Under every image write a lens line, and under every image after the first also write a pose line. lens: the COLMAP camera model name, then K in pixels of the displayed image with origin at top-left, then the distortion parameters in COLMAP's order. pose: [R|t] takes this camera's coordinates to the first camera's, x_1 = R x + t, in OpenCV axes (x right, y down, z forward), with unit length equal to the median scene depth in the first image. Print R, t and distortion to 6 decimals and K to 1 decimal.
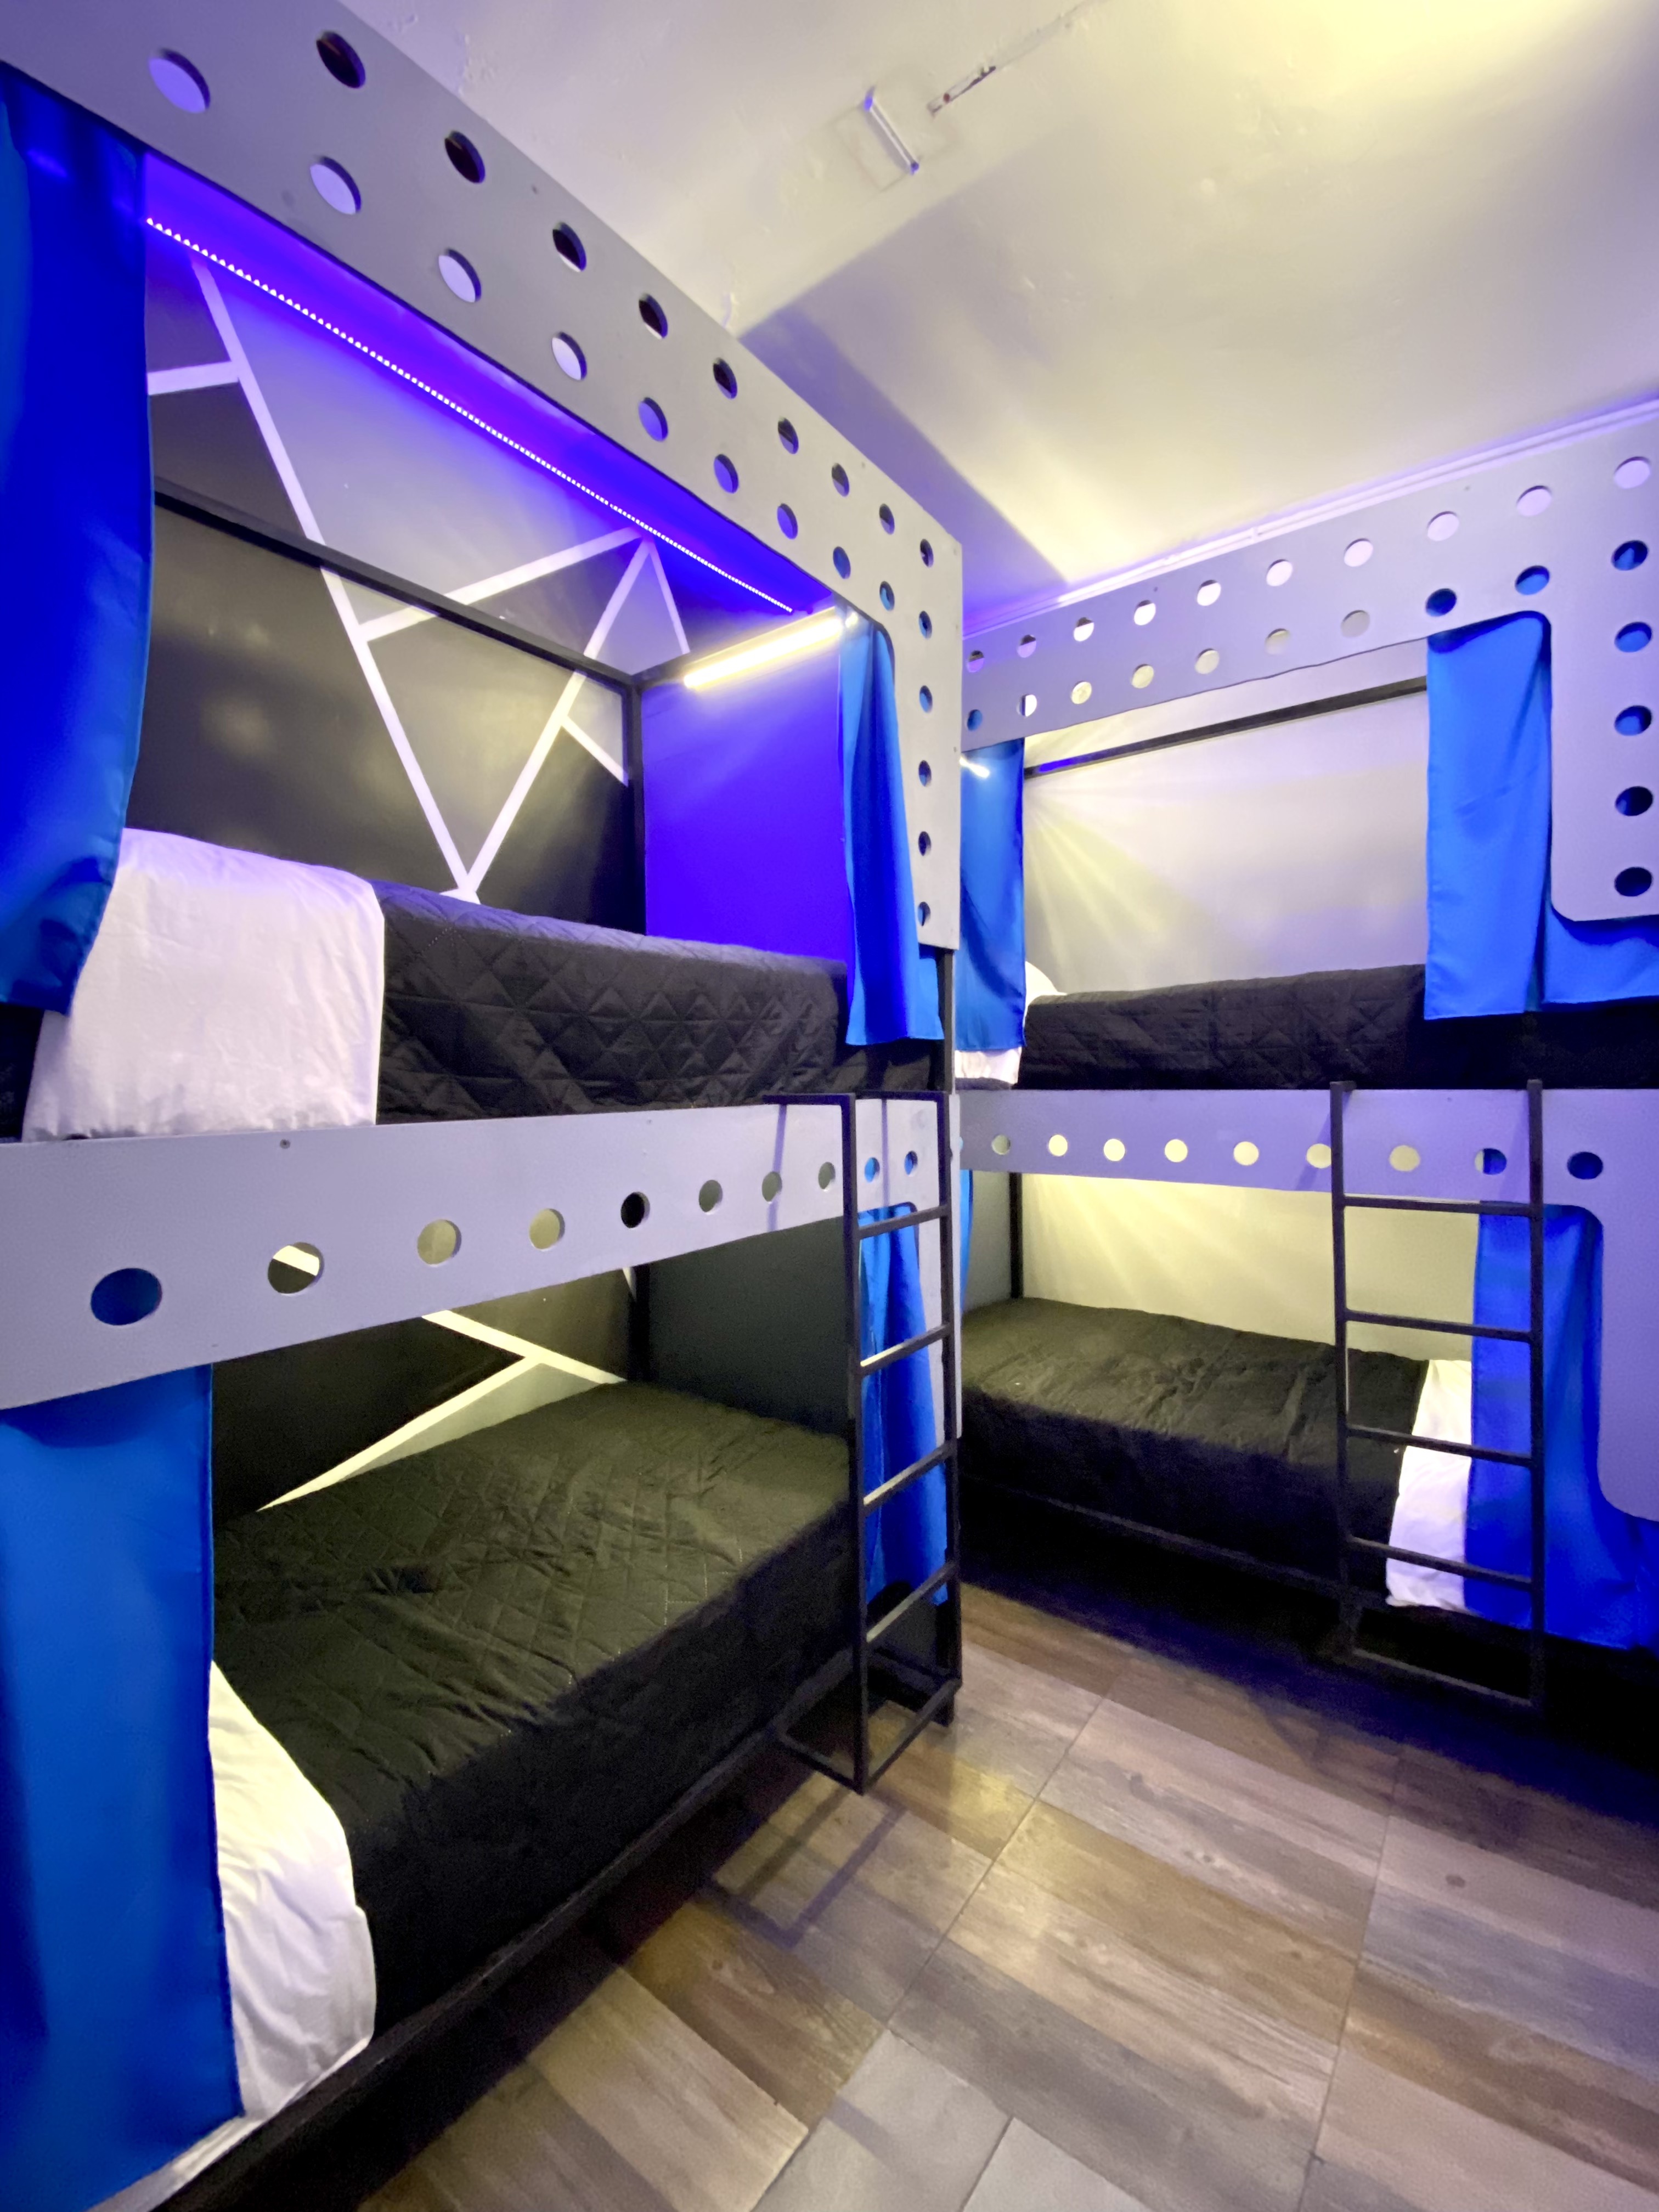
lens RADIAL K [[897.5, 0, 829.5], [0, 897.5, 1106.0], [0, 0, 1]] dist [0.013286, -0.017170]
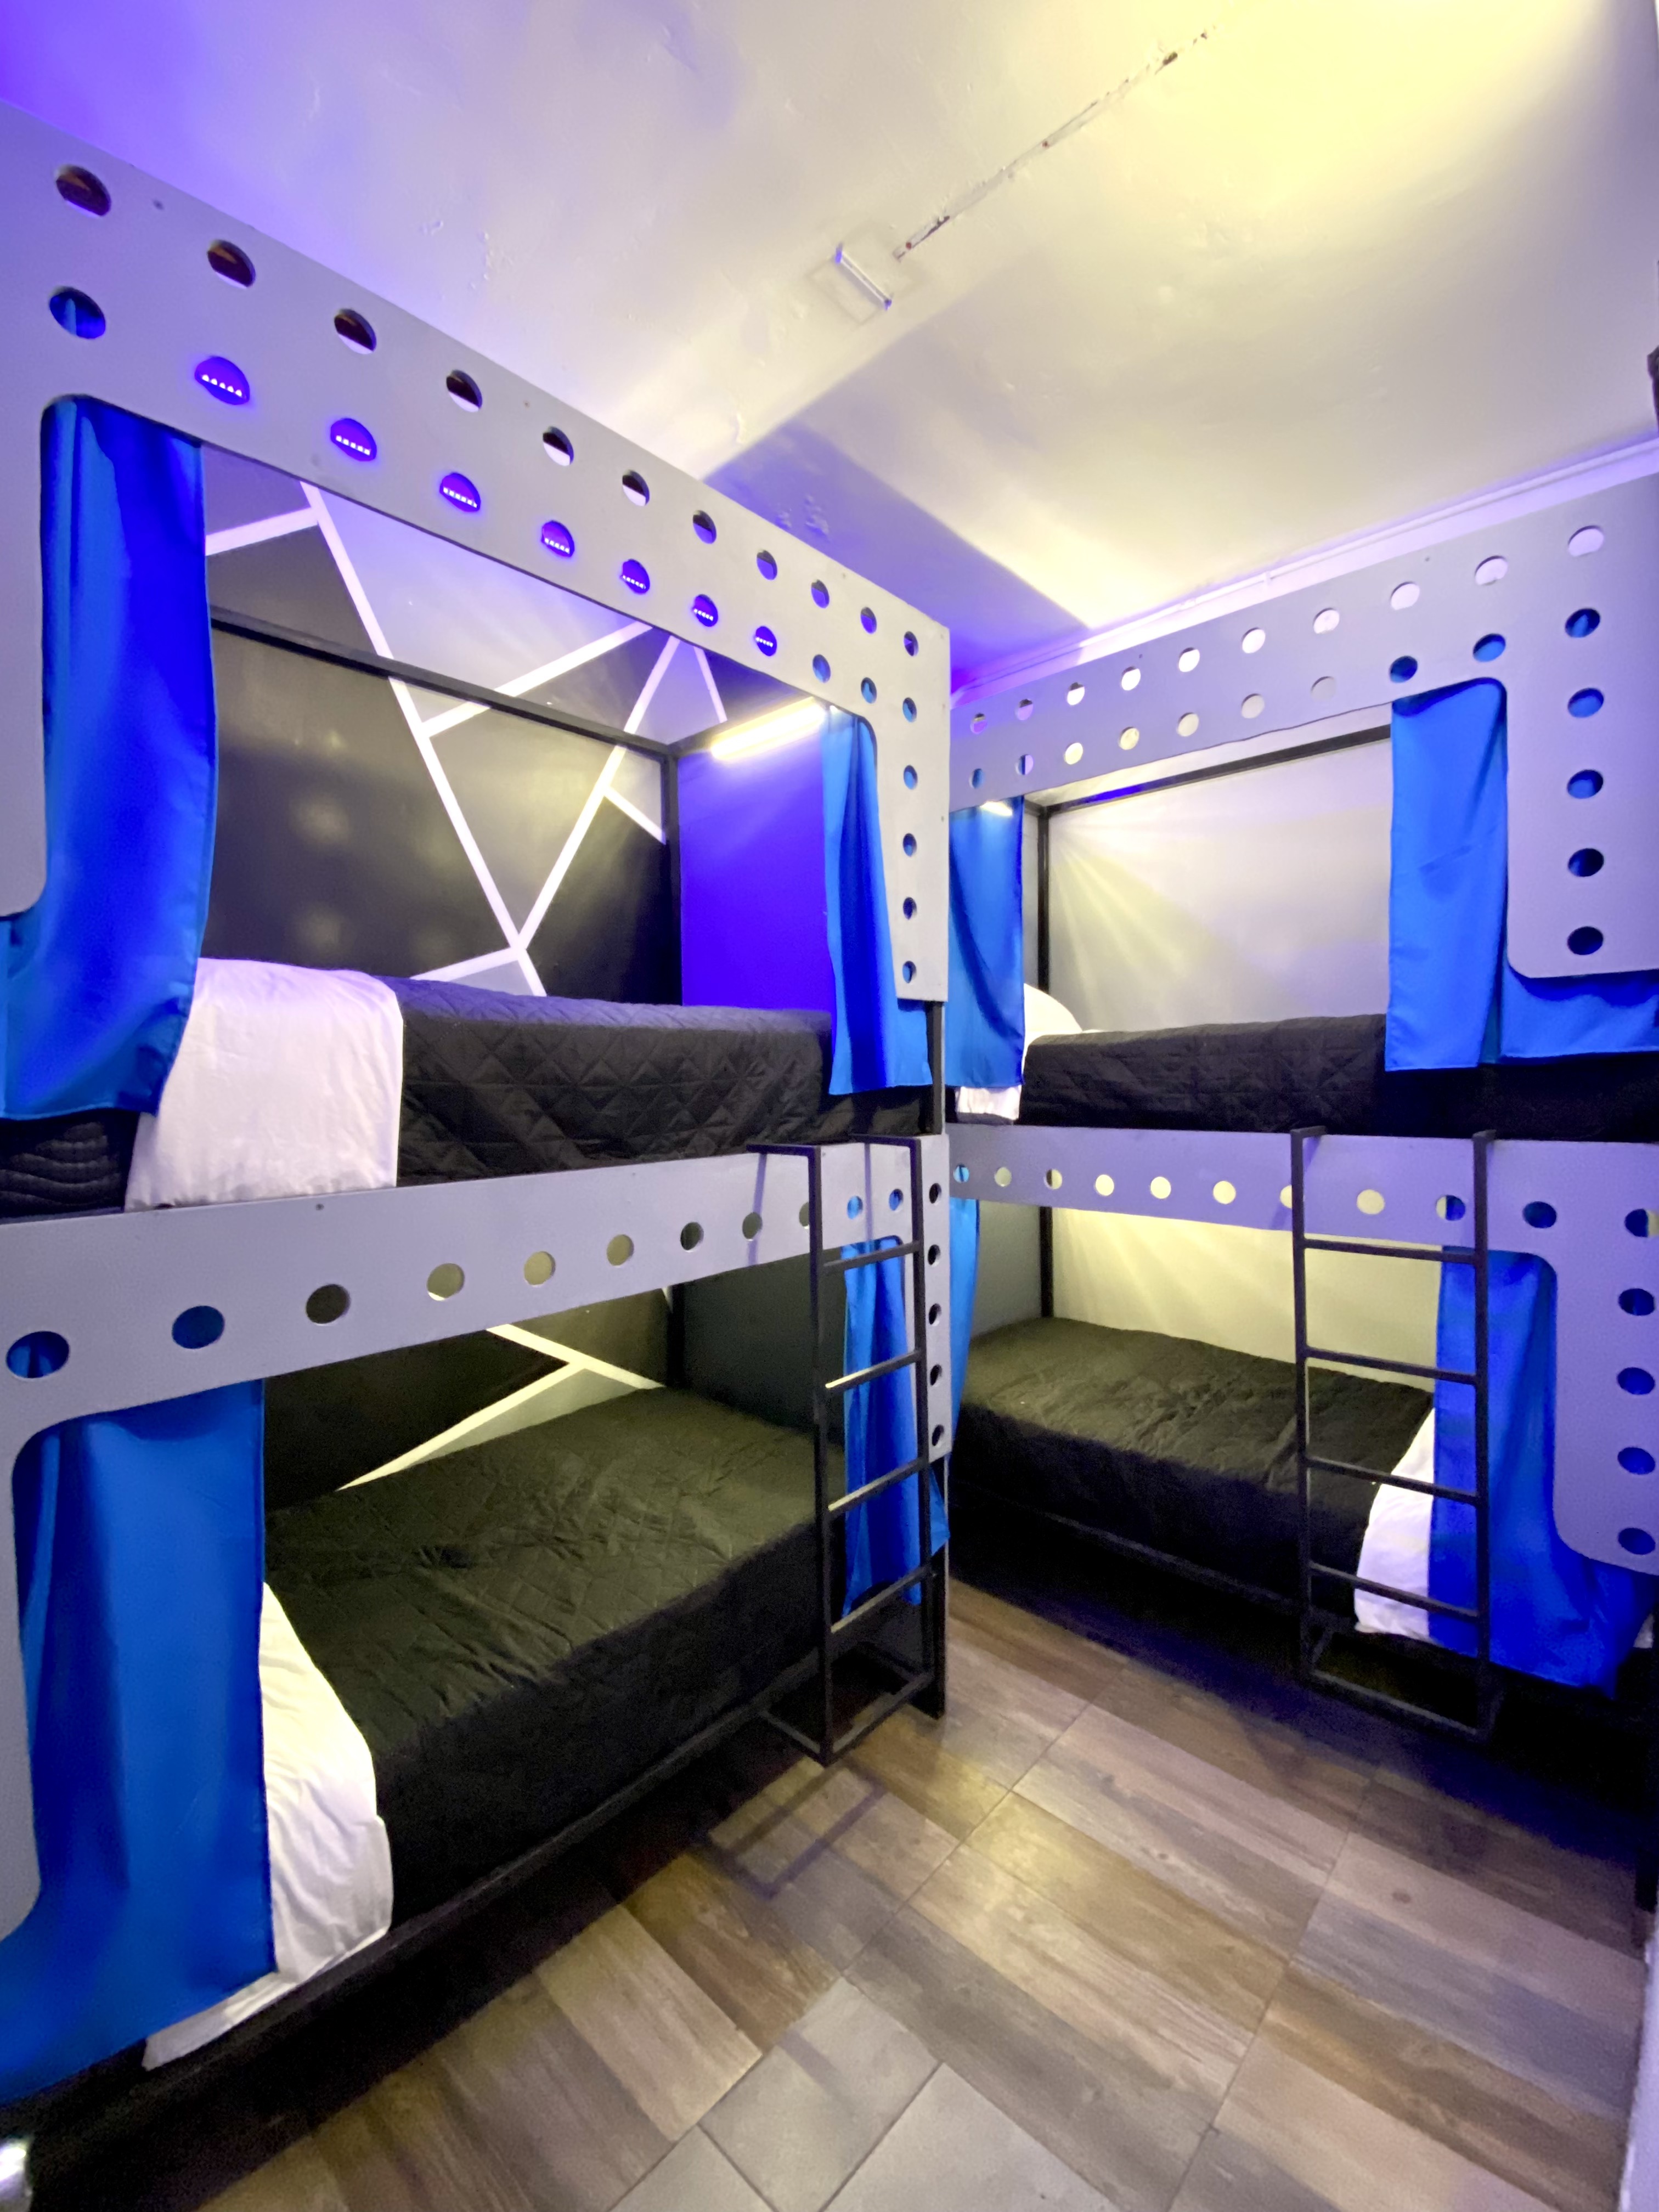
lens RADIAL K [[897.5, 0, 829.5], [0, 897.5, 1106.0], [0, 0, 1]] dist [0.013286, -0.017170]
pose [[0.994888, 0.002069, -0.100960, 0.135563], [-0.002165, 0.999997, -0.000840, -0.056552], [0.100957, 0.001054, 0.994890, -0.109793]]
